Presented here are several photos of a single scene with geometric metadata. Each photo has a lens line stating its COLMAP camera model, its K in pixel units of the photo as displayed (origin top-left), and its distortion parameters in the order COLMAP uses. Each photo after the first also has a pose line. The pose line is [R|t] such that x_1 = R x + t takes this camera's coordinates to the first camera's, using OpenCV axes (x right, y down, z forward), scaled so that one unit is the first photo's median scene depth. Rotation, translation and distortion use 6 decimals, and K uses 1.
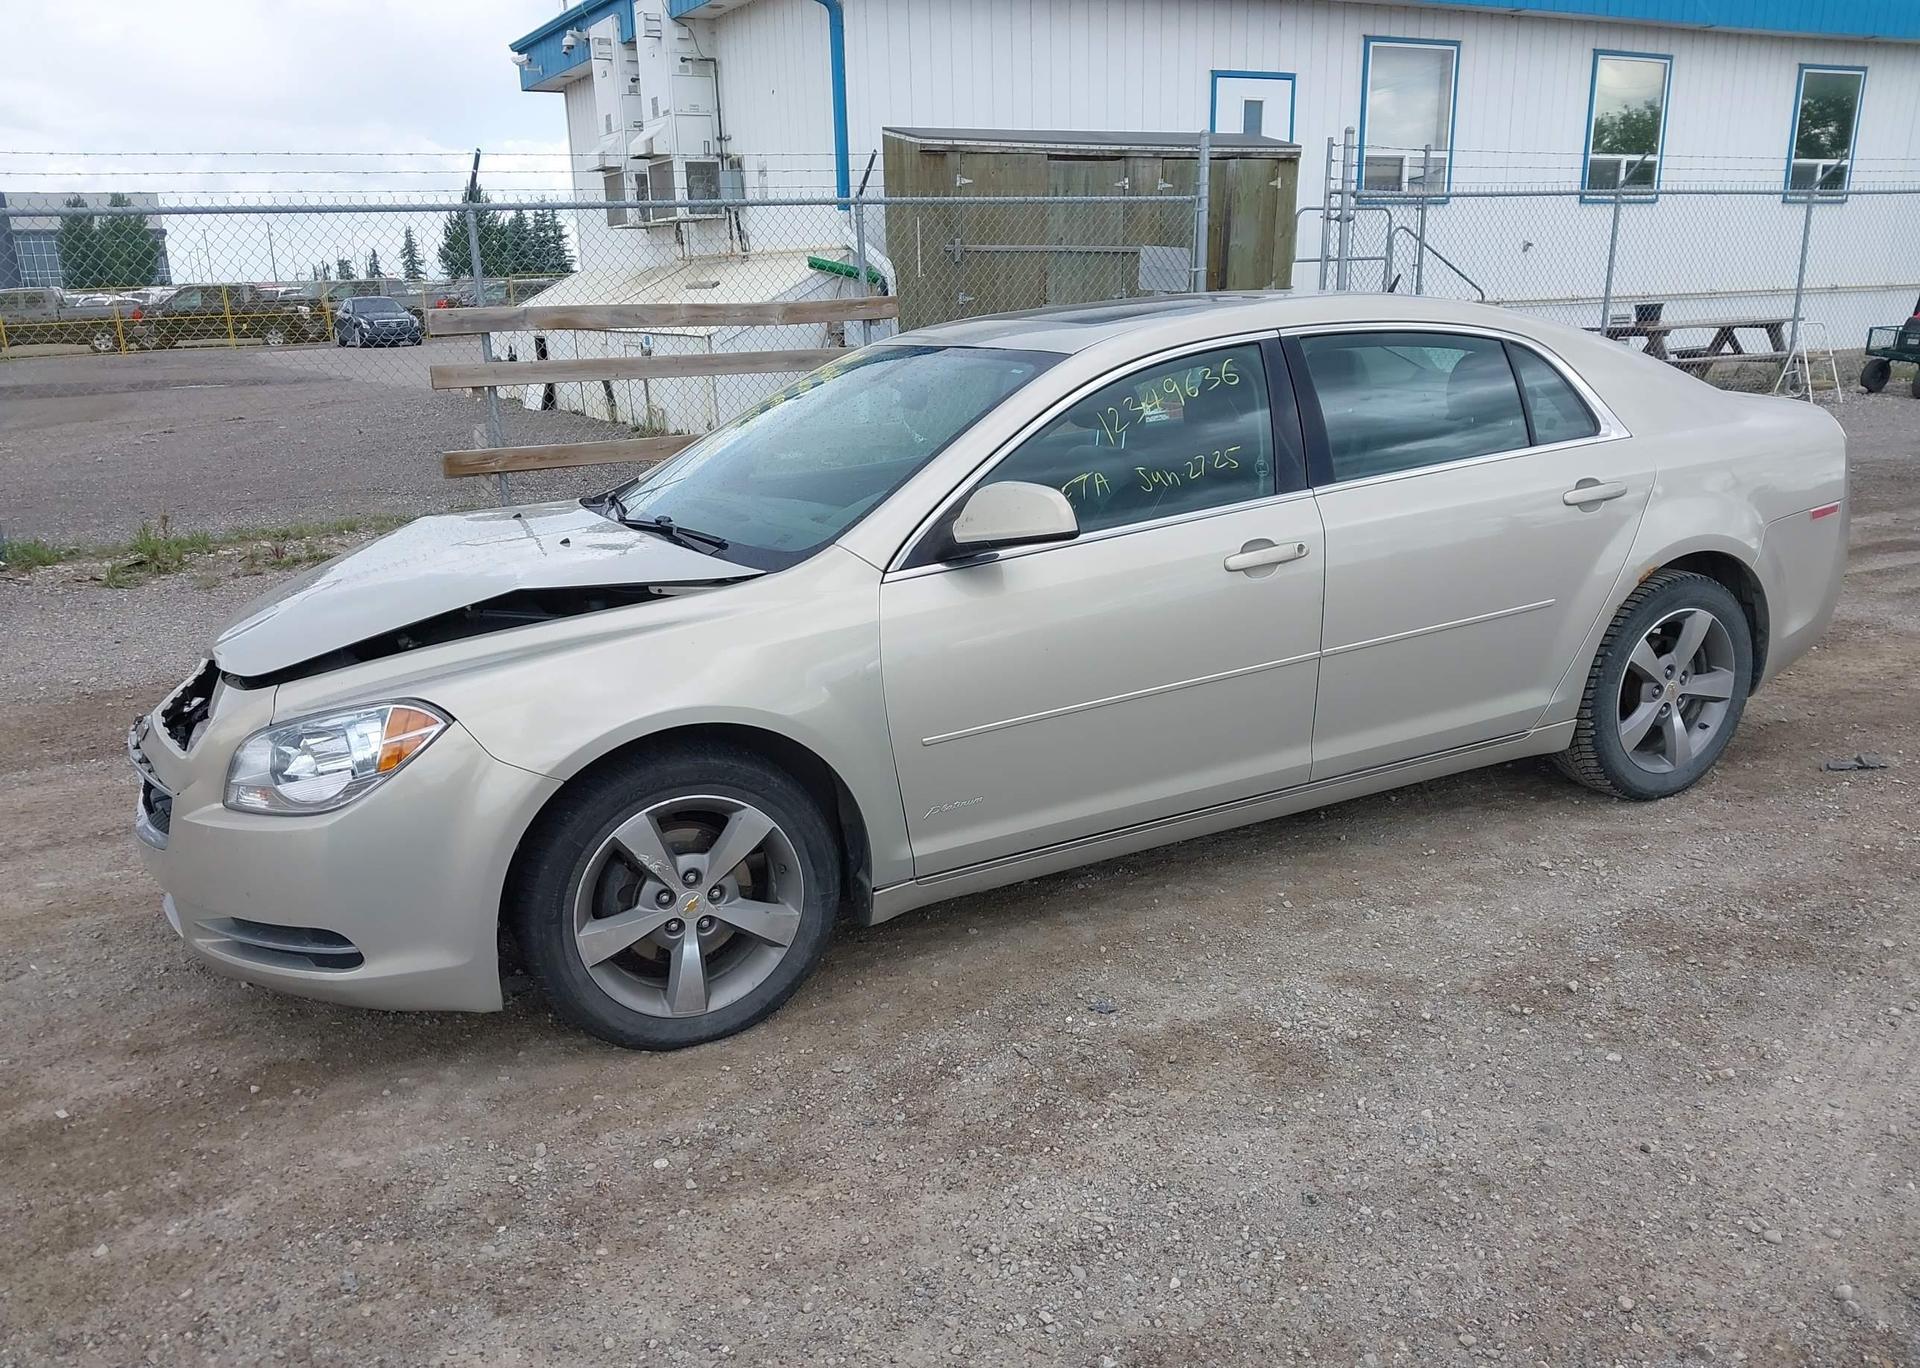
lens RADIAL K [[1522.9, 0, 954.1], [0, 1522.9, 746.9], [0, 0, 1]] dist [0.011149, -0.002828]
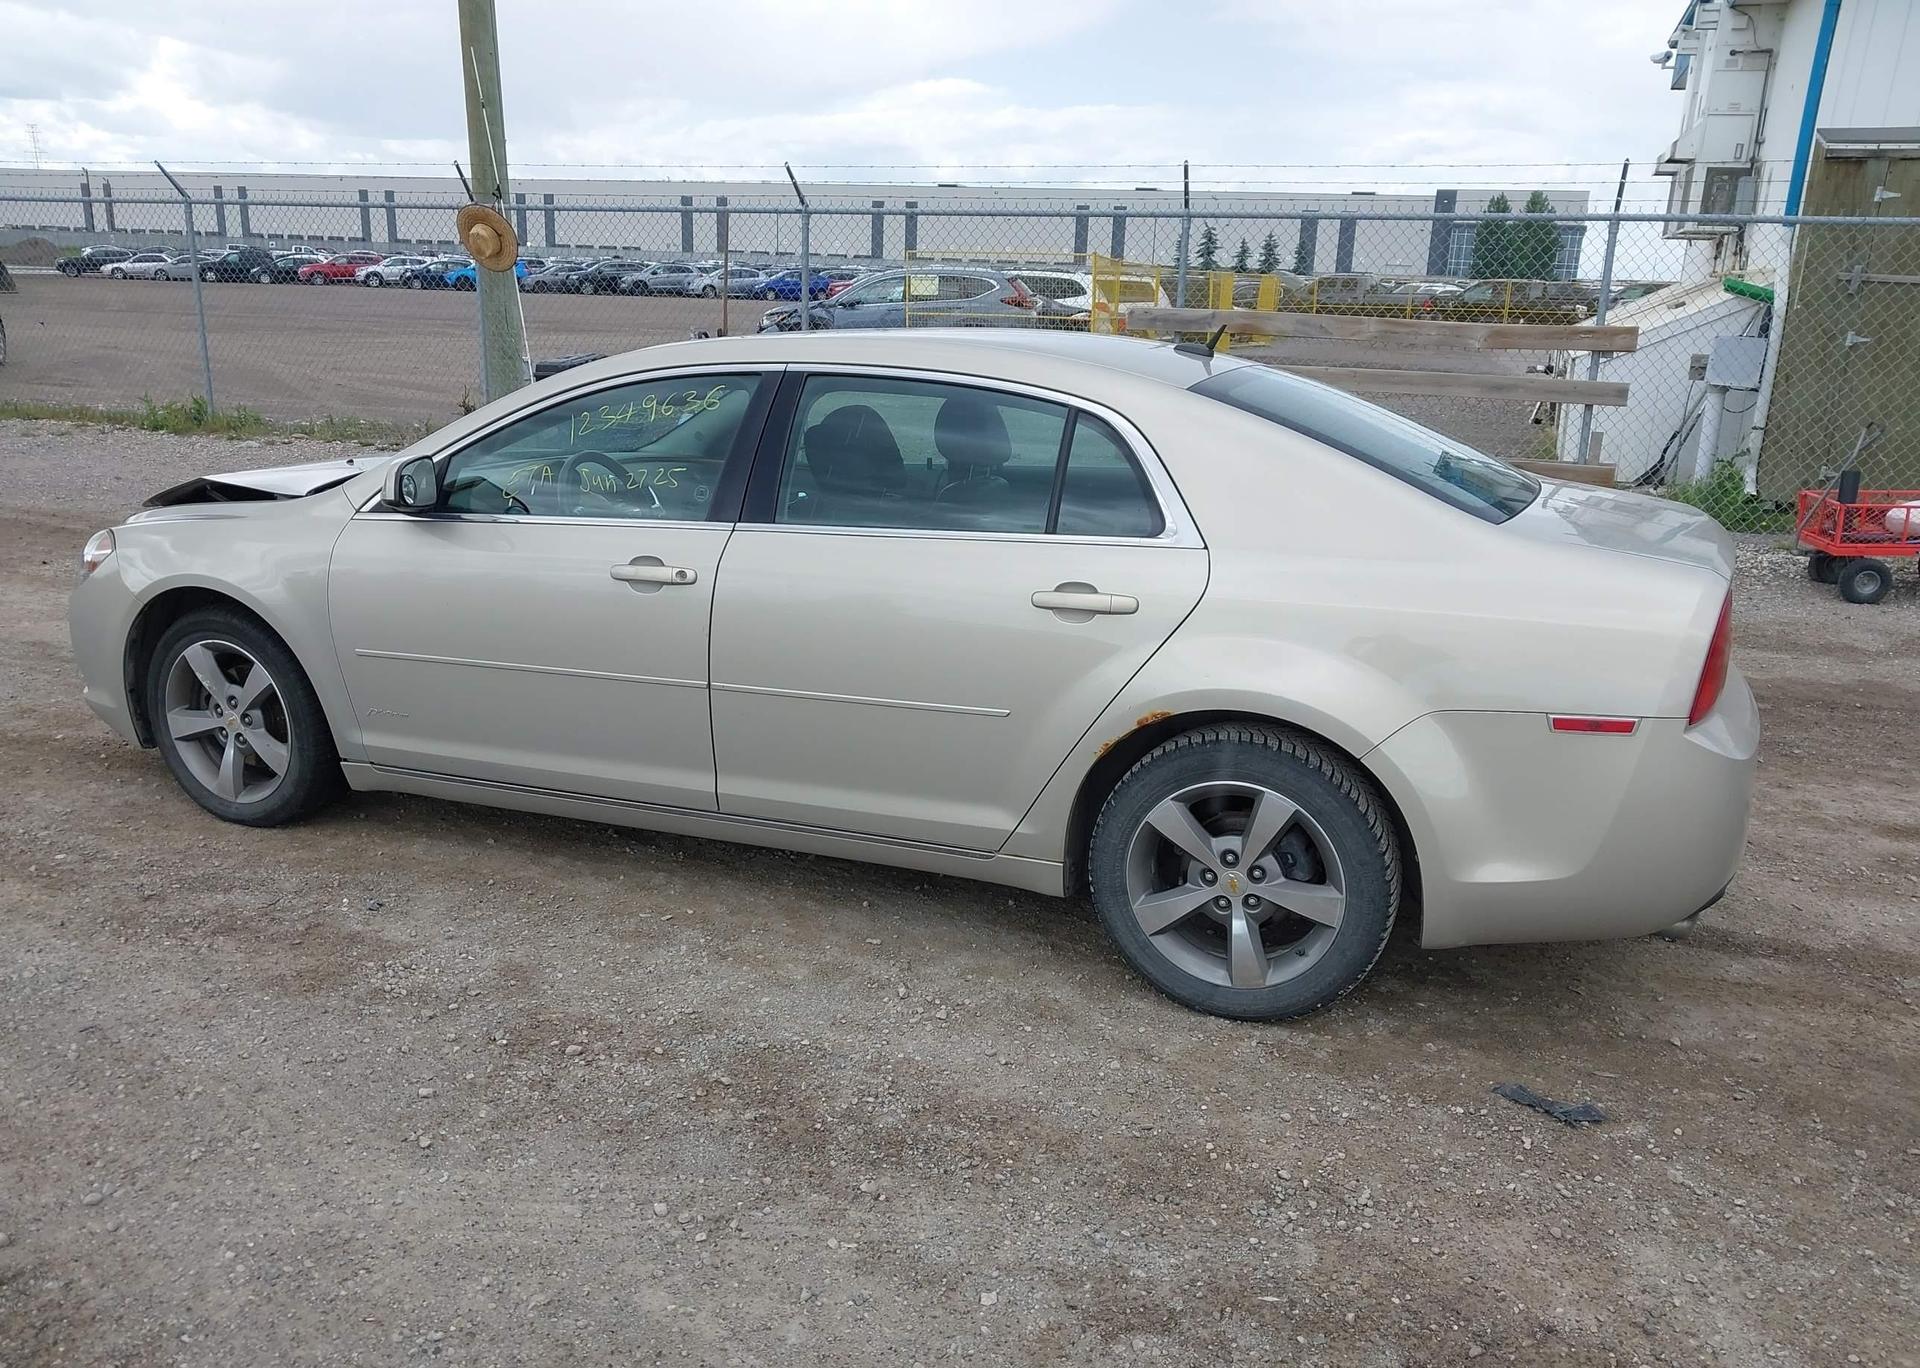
lens RADIAL K [[1522.9, 0, 954.1], [0, 1522.9, 746.9], [0, 0, 1]] dist [0.011149, -0.002828]
pose [[0.653980, 0.270550, -0.706479, 0.904777], [-0.269994, 0.955835, 0.116112, -0.154612], [0.706692, 0.114810, 0.698144, 0.358175]]
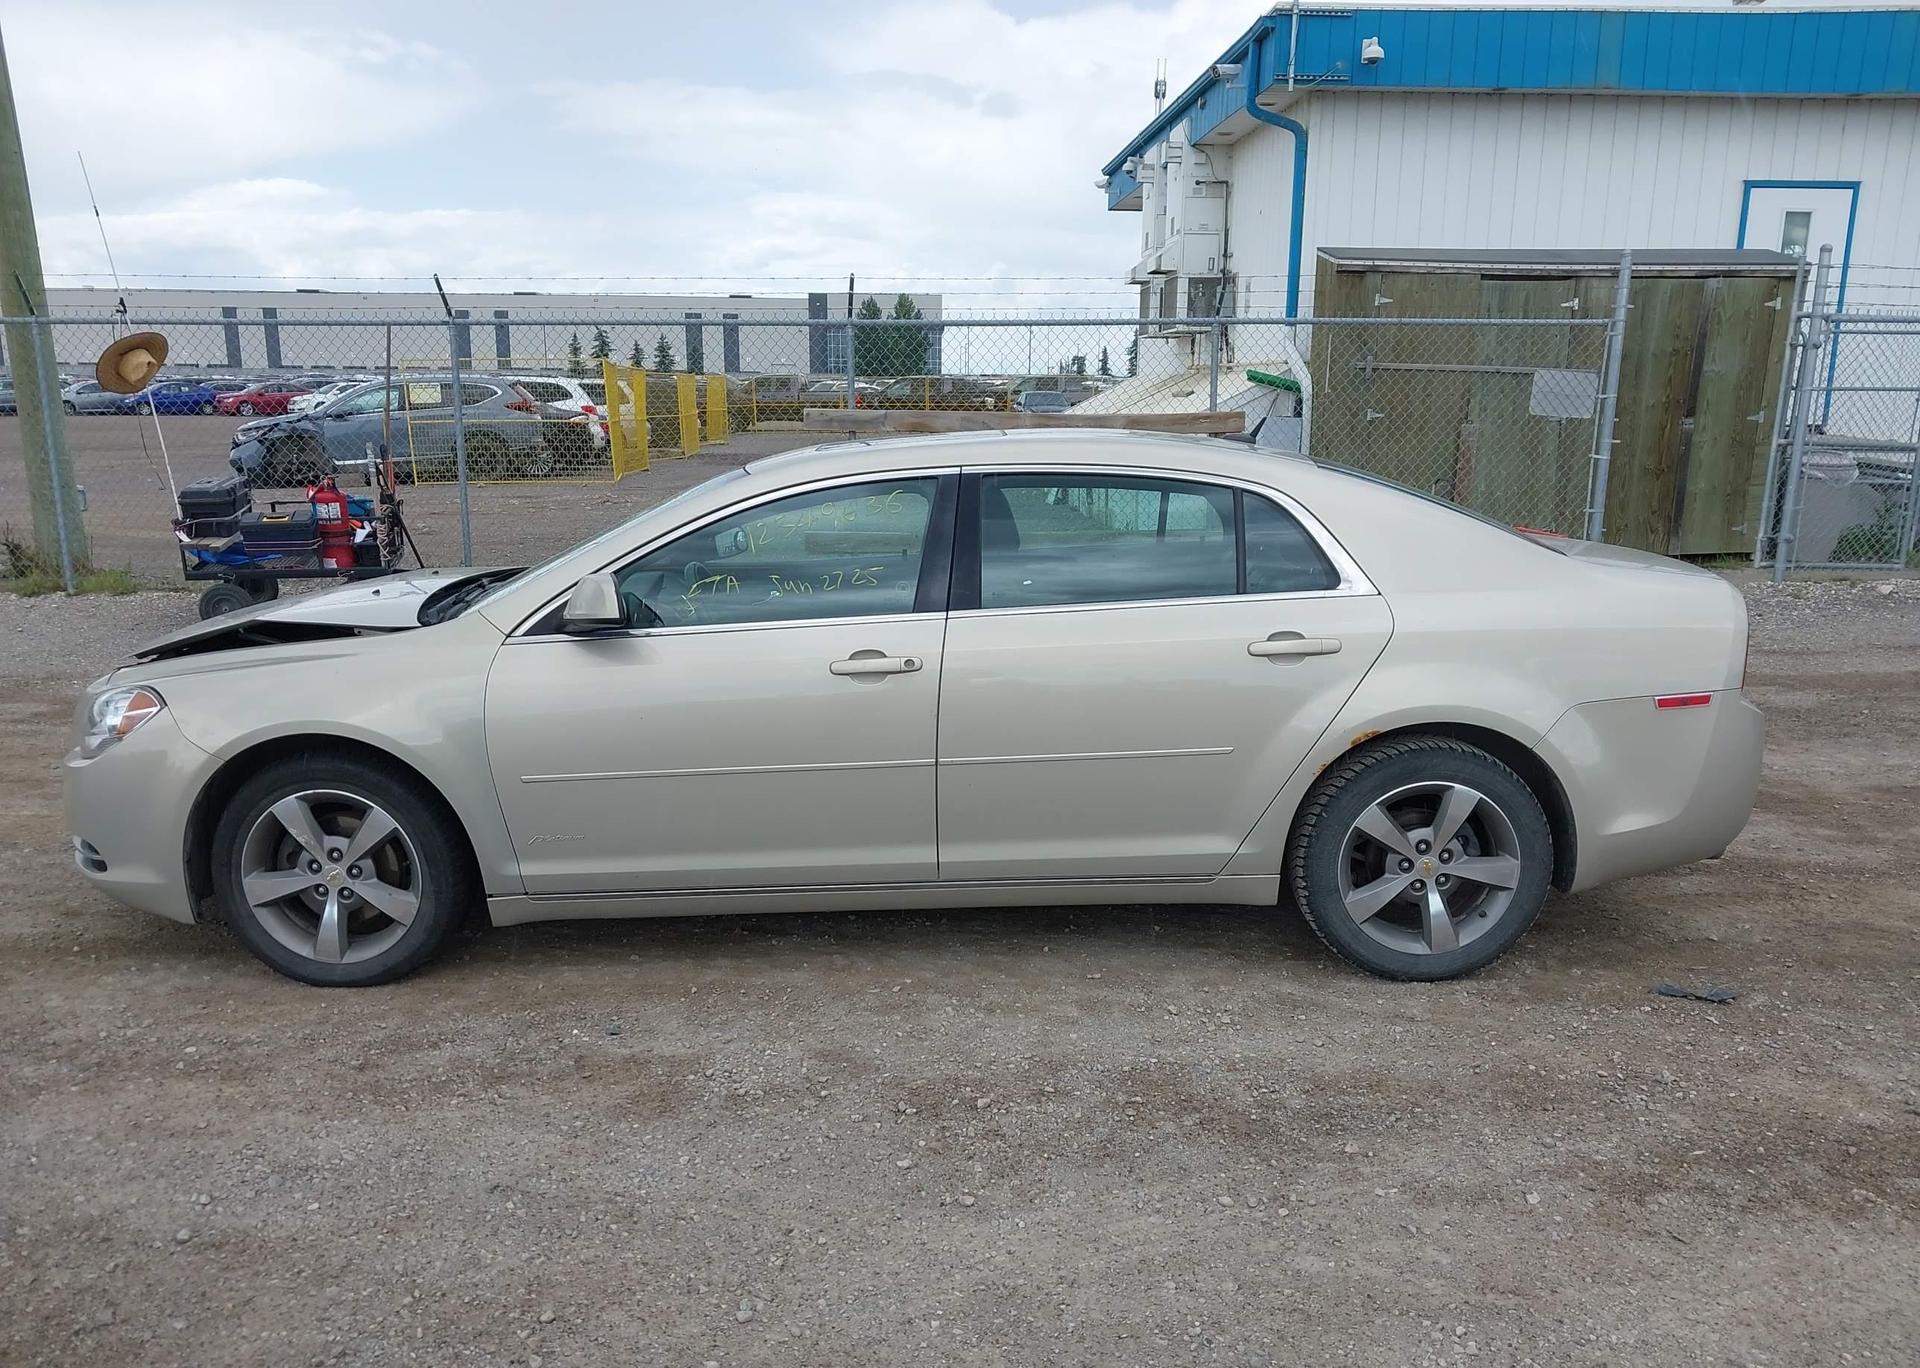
lens RADIAL K [[1522.9, 0, 954.1], [0, 1522.9, 746.9], [0, 0, 1]] dist [0.011149, -0.002828]
pose [[0.894123, 0.135069, -0.426967, 0.602642], [-0.160610, 0.986721, -0.024192, -0.040878], [0.418030, 0.090206, 0.903943, 0.029897]]
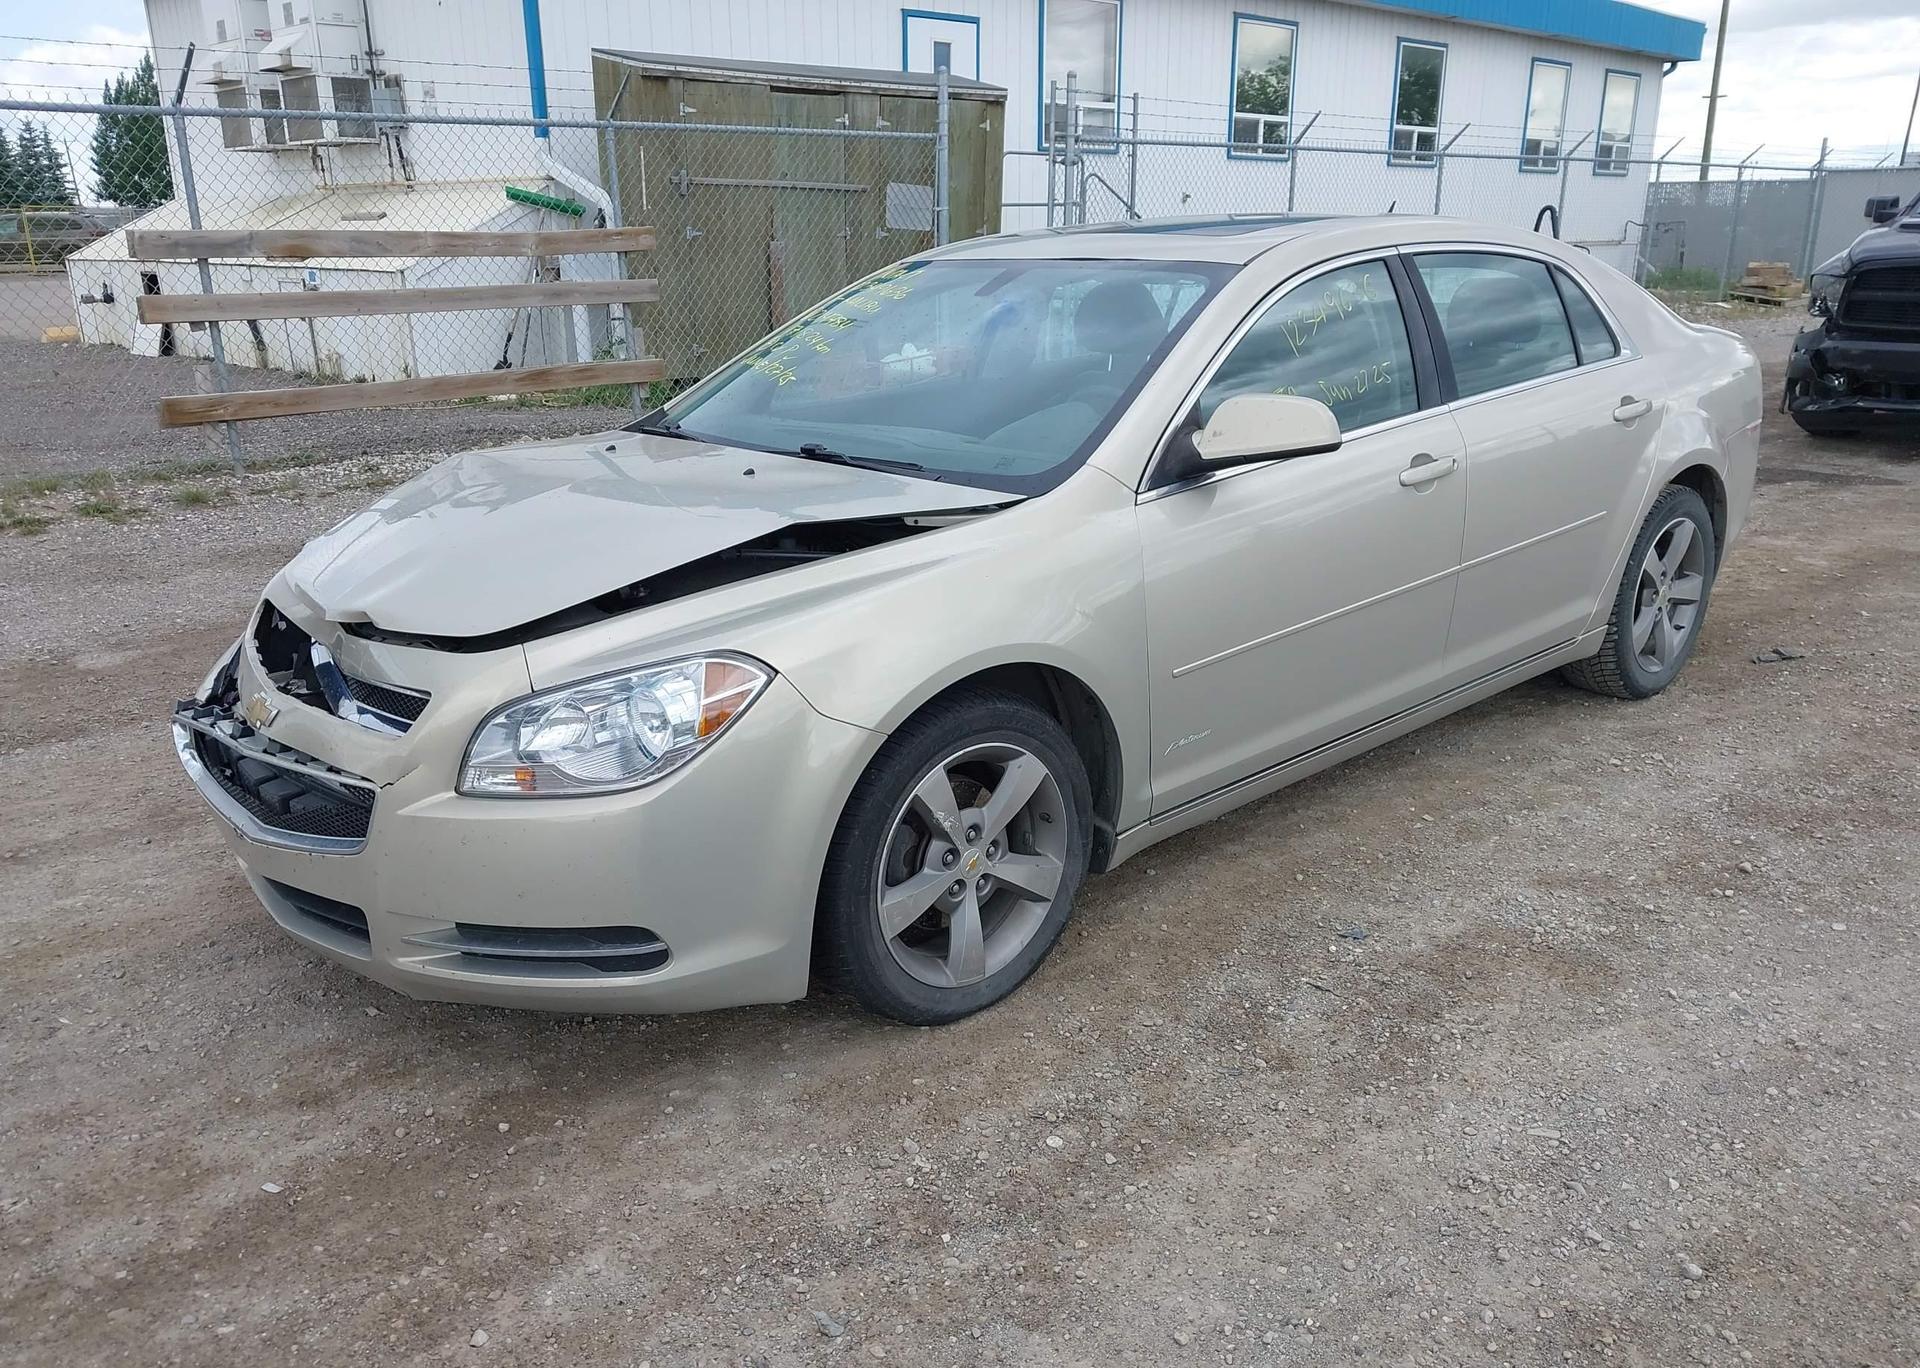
lens RADIAL K [[1540.4, 0, 957.3], [0, 1540.4, 728.0], [0, 0, 1]] dist [0.004494, 0.003294]
pose [[0.962090, -0.065803, 0.264675, -0.303414], [0.061853, 0.997815, 0.023240, 0.000751], [-0.265626, -0.005988, 0.964058, 0.083453]]
